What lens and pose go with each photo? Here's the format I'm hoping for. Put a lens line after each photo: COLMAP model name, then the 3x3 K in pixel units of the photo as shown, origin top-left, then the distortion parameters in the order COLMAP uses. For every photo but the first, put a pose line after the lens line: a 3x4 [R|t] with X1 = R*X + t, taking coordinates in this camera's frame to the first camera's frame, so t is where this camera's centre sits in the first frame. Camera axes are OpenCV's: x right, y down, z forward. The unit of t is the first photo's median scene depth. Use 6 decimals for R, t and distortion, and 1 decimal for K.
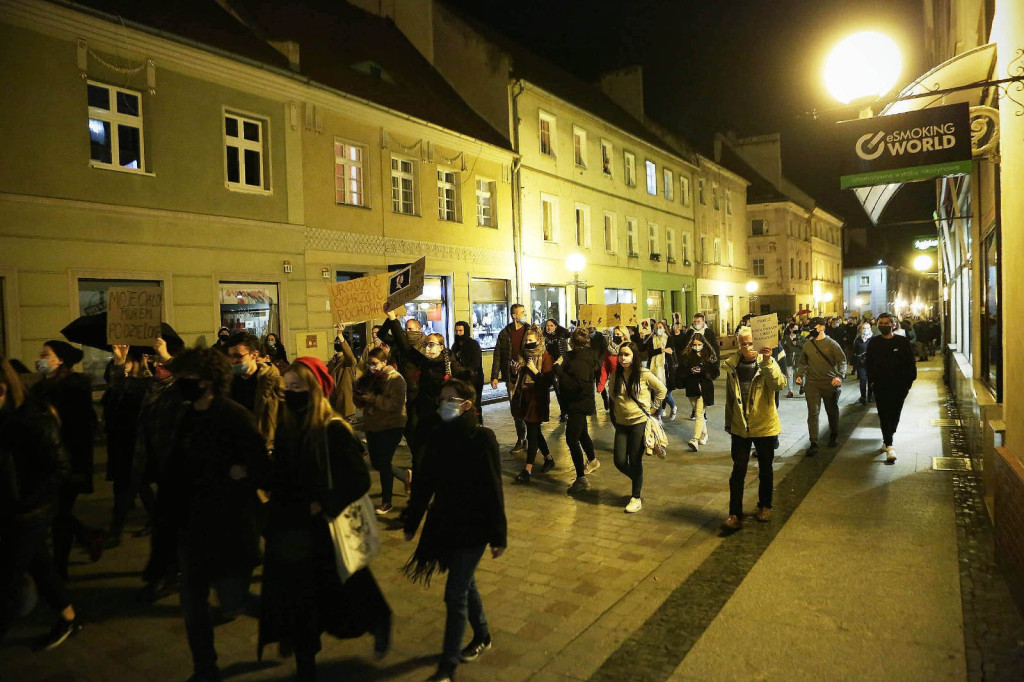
lens RADIAL K [[696.5, 0, 512.0], [0, 696.5, 341.0], [0, 0, 1]] dist [-0.103557, 0.067441]
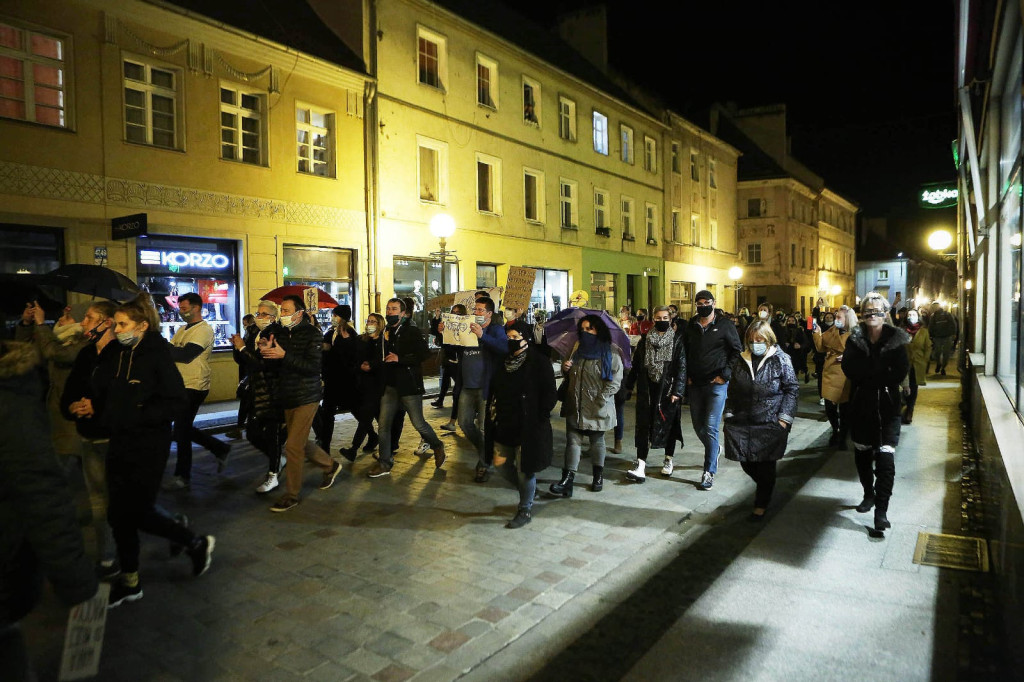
lens RADIAL K [[696.5, 0, 512.0], [0, 696.5, 341.0], [0, 0, 1]] dist [-0.103557, 0.067441]
pose [[0.999447, 0.021782, -0.025137, 0.117223], [-0.021380, 0.999641, 0.016146, -0.004698], [0.025480, -0.015599, 0.999554, 0.180151]]
